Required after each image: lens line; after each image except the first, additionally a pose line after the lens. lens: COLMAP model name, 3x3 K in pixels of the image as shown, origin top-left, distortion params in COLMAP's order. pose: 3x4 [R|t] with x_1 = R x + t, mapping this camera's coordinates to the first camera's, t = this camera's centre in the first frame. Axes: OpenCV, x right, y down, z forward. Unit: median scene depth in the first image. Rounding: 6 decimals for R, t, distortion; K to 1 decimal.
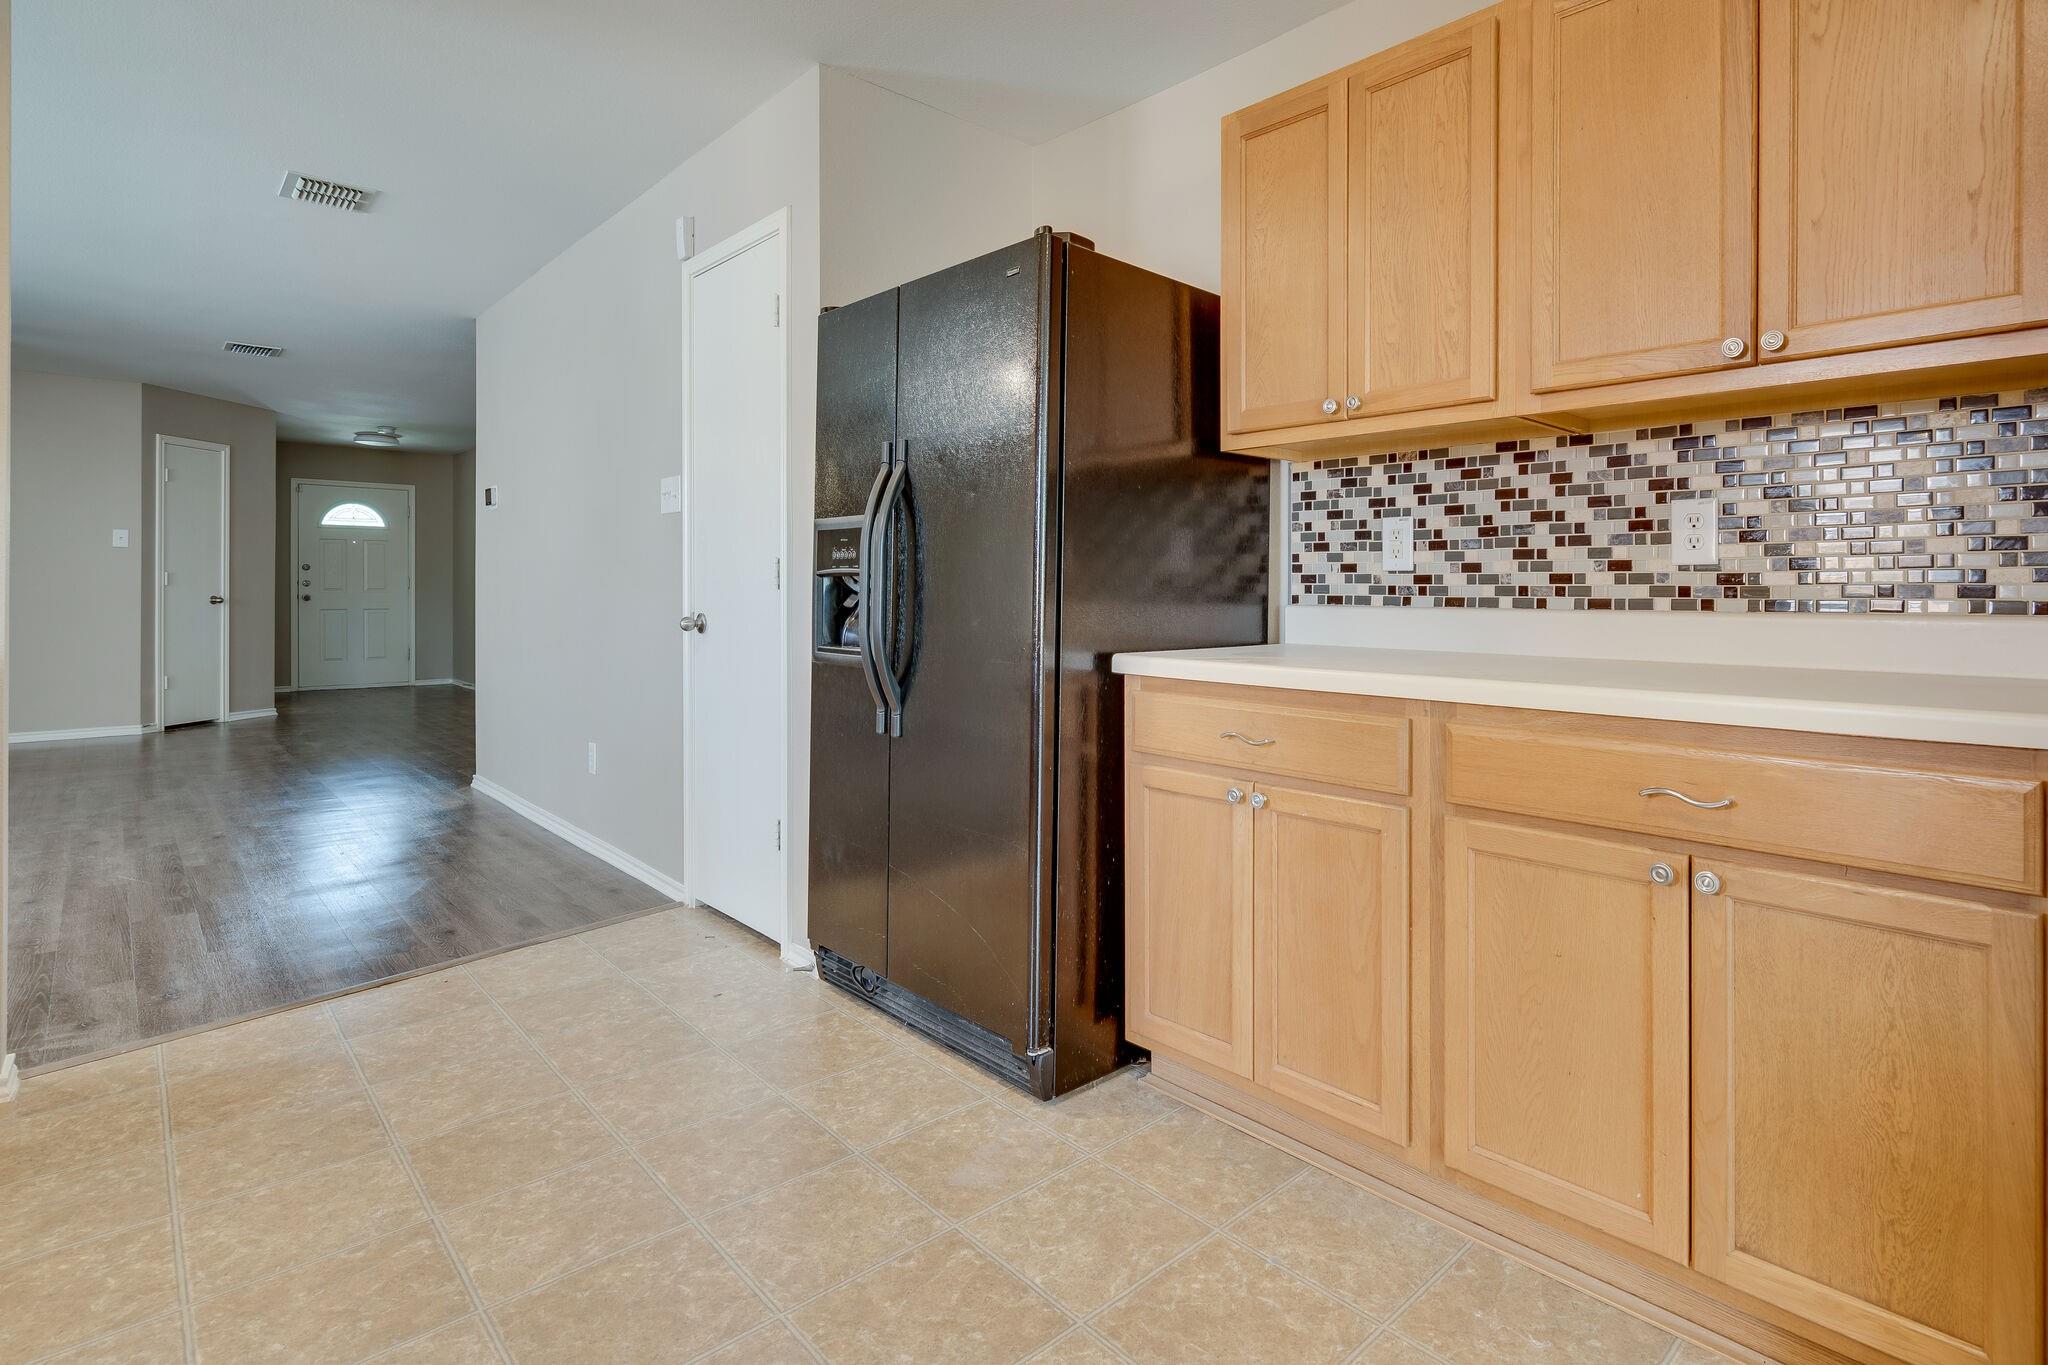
lens RADIAL K [[957.1, 0, 1027.0], [0, 957.1, 590.0], [0, 0, 1]] dist [0.000045, 0.000006]
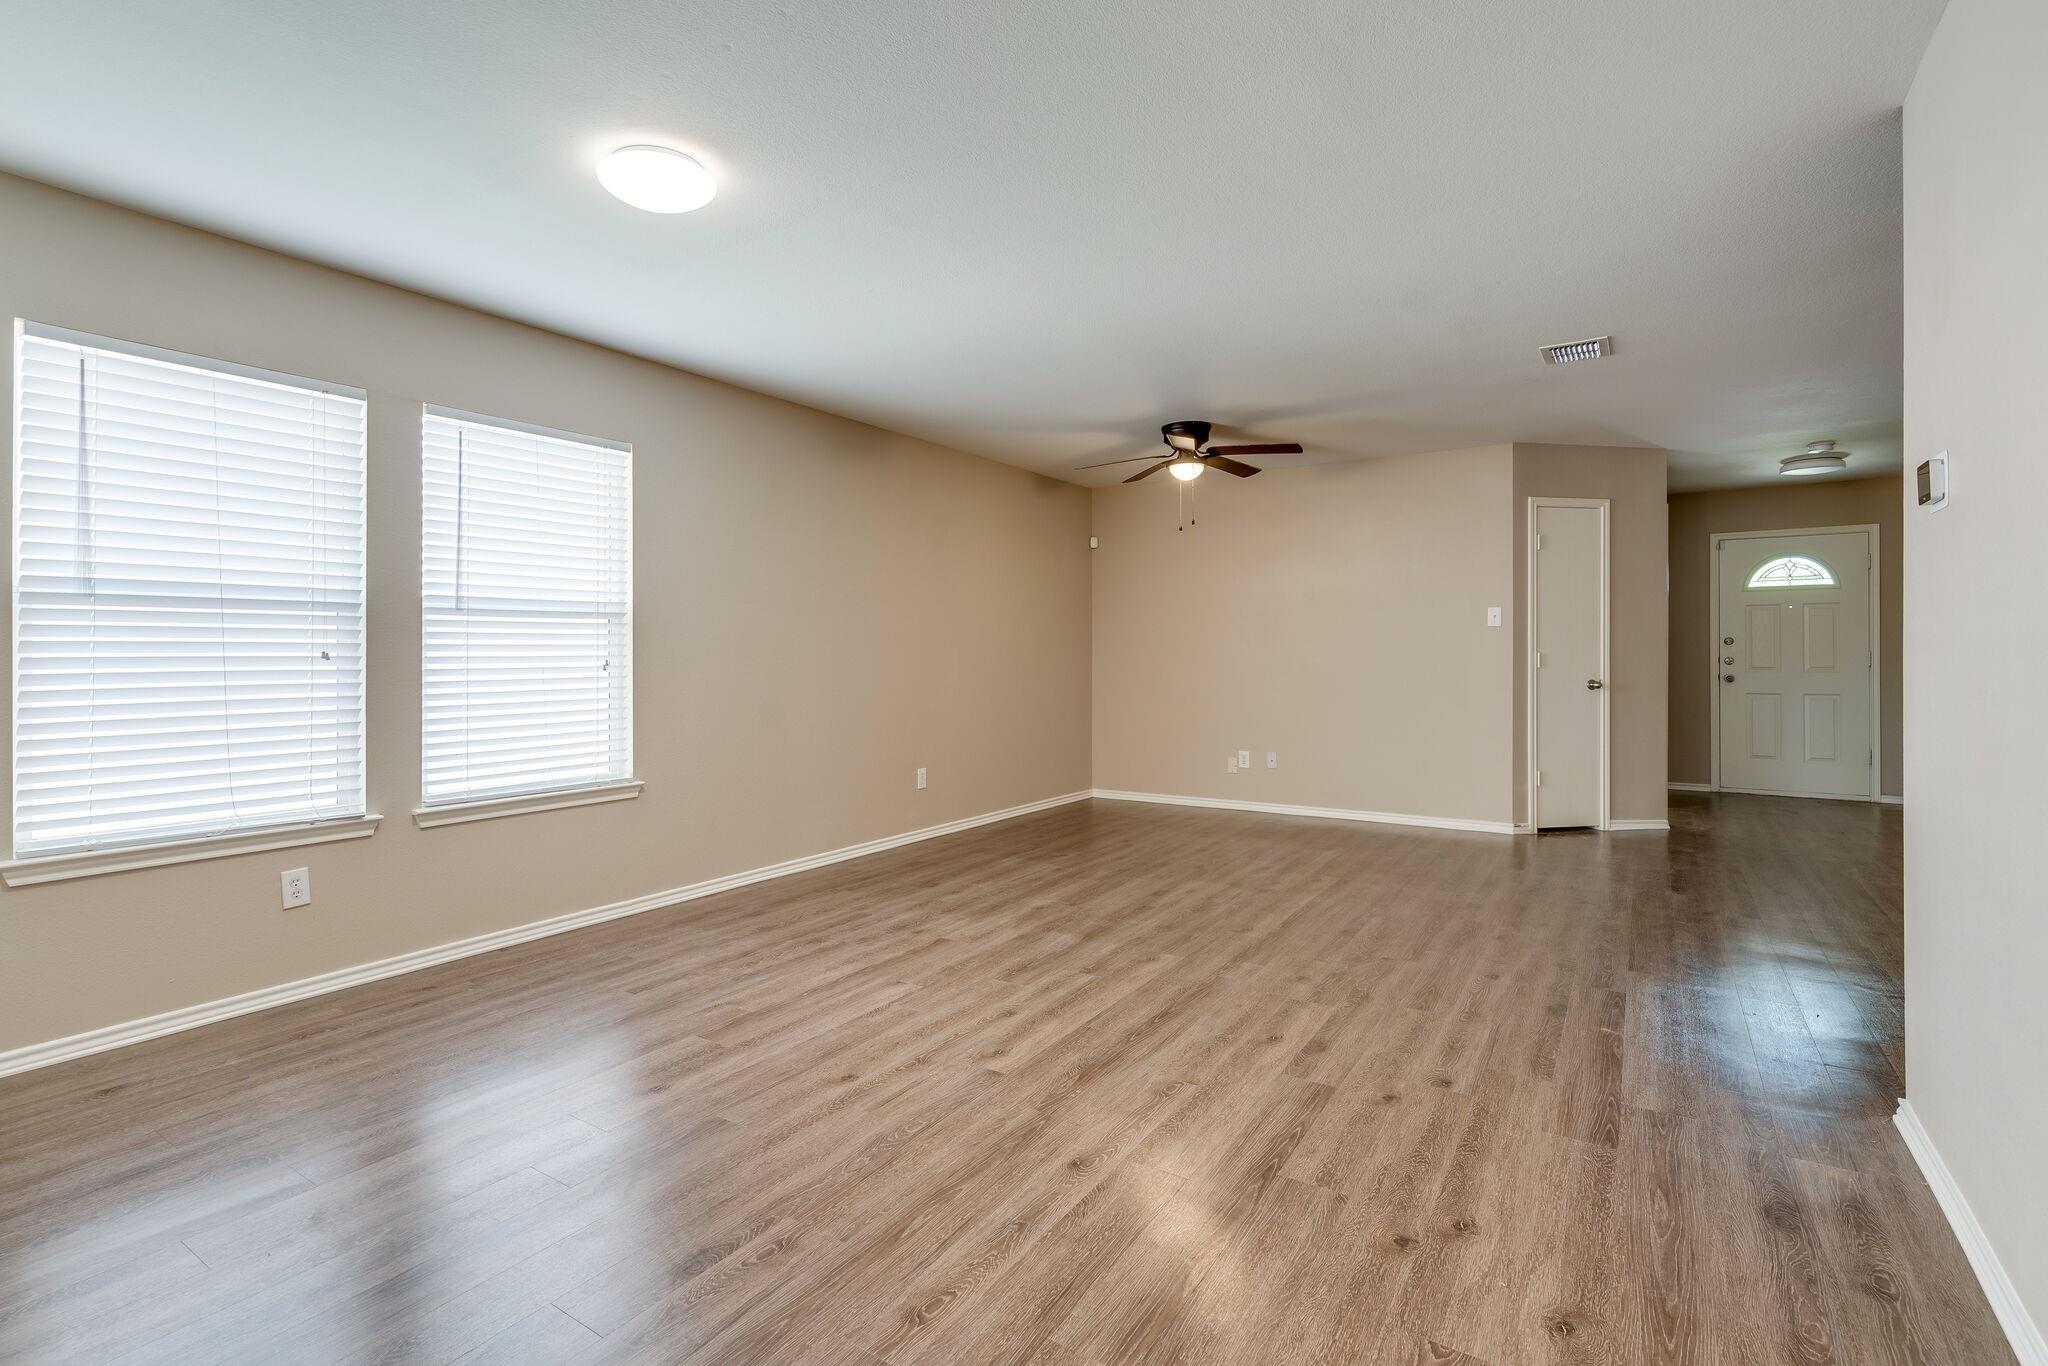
lens RADIAL K [[971.4, 0, 1022.5], [0, 971.4, 657.7], [0, 0, 1]] dist [-0.001033, -0.000193]
pose [[0.251172, -0.001348, -0.967942, -0.145313], [-0.000248, 0.999999, -0.001456, -0.011881], [0.967942, 0.000606, 0.251171, 0.295853]]
